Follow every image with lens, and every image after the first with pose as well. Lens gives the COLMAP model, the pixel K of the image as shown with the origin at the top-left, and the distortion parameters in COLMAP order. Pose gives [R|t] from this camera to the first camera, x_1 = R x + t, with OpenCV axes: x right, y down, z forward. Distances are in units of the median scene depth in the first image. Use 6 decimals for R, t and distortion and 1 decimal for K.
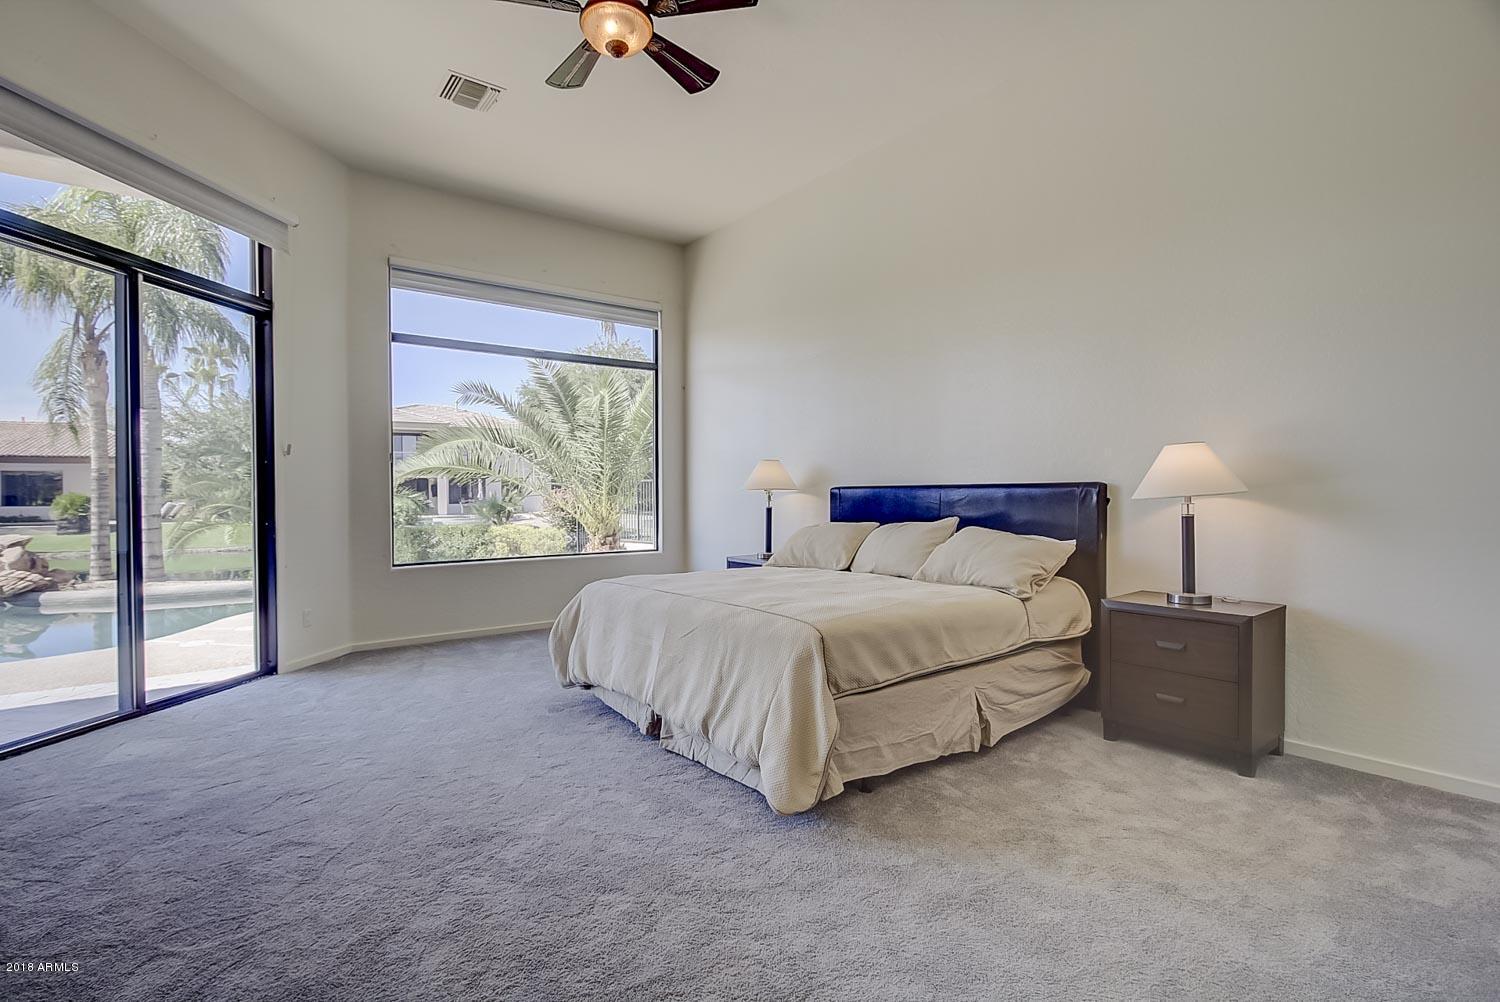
lens RADIAL K [[711.5, 0, 750.0], [0, 711.5, 501.0], [0, 0, 1]] dist [-0.017127, 0.004343]
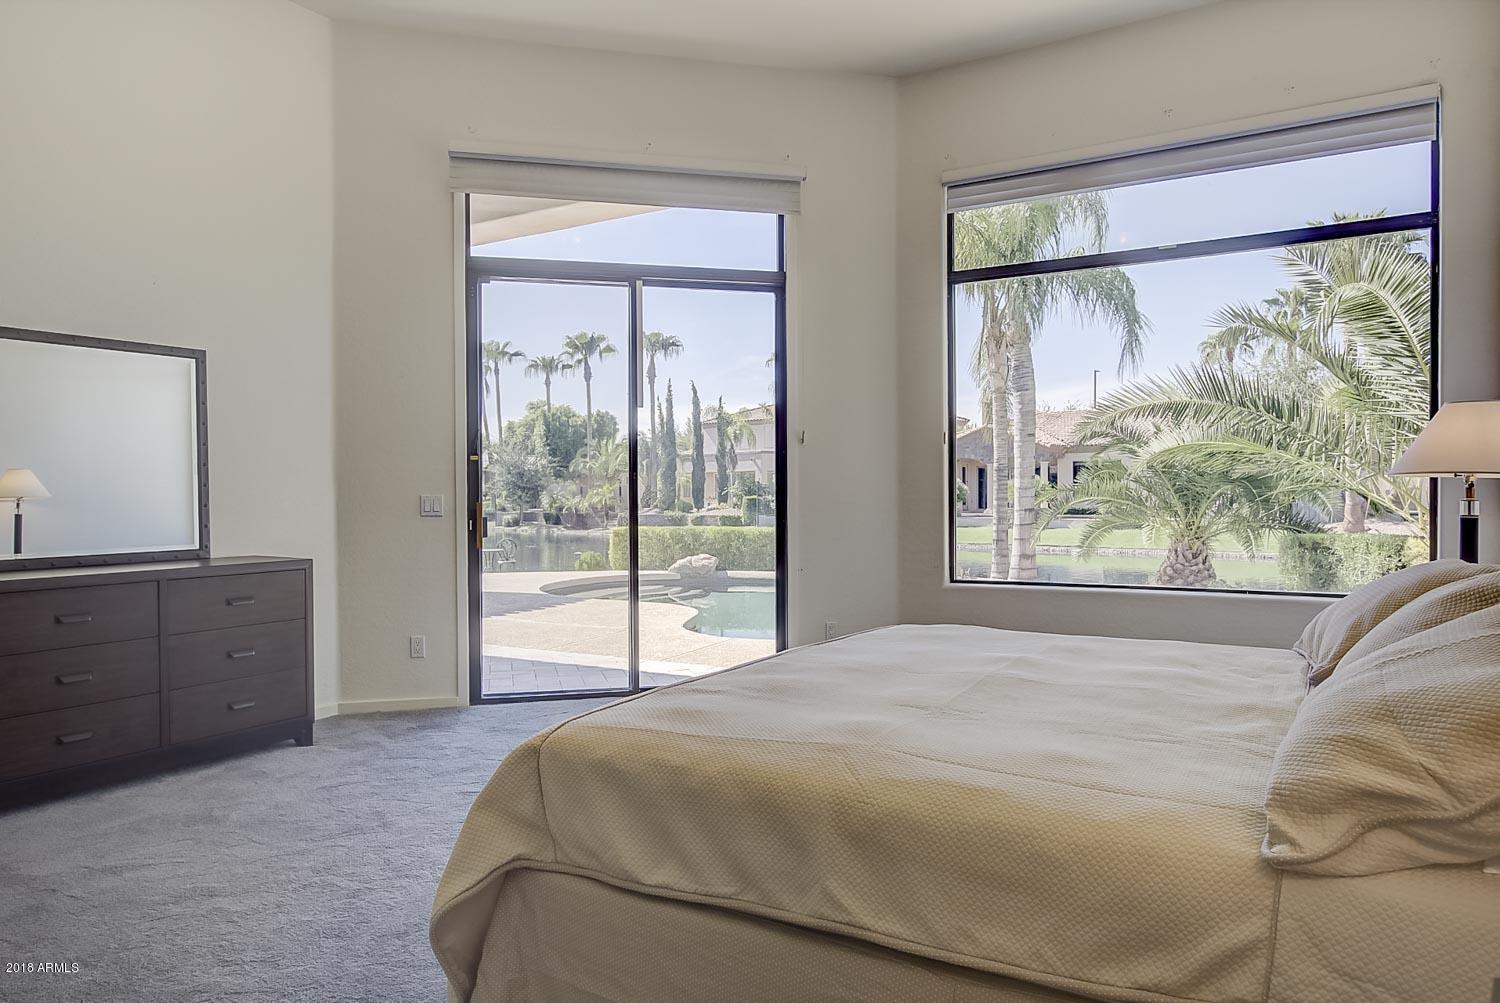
lens RADIAL K [[1007.6, 0, 756.3], [0, 1007.6, 502.1], [0, 0, 1]] dist [-0.003690, 0.000352]
pose [[0.367175, 0.011200, -0.930085, 0.576207], [-0.002139, 0.999935, 0.011197, -0.006620], [0.930150, -0.002122, 0.367175, 0.562628]]
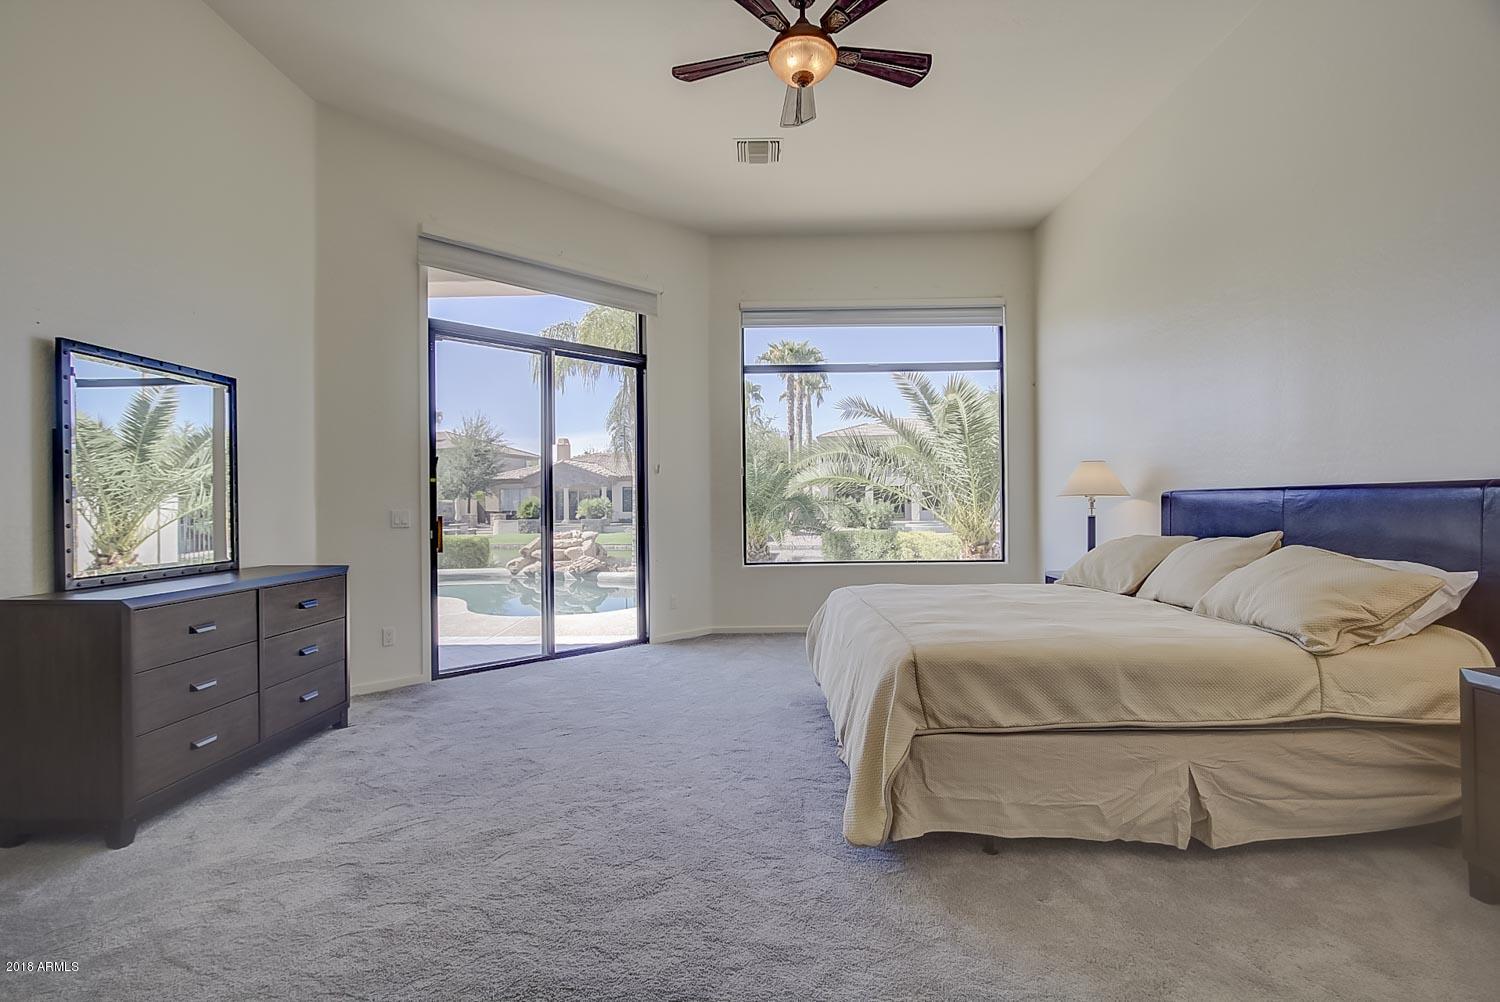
lens RADIAL K [[711.5, 0, 750.0], [0, 711.5, 501.0], [0, 0, 1]] dist [-0.017127, 0.004343]
pose [[0.785142, -0.007405, -0.619271, 0.321317], [0.002296, 0.999956, -0.009045, -0.003228], [0.619311, 0.005680, 0.785125, 0.105174]]
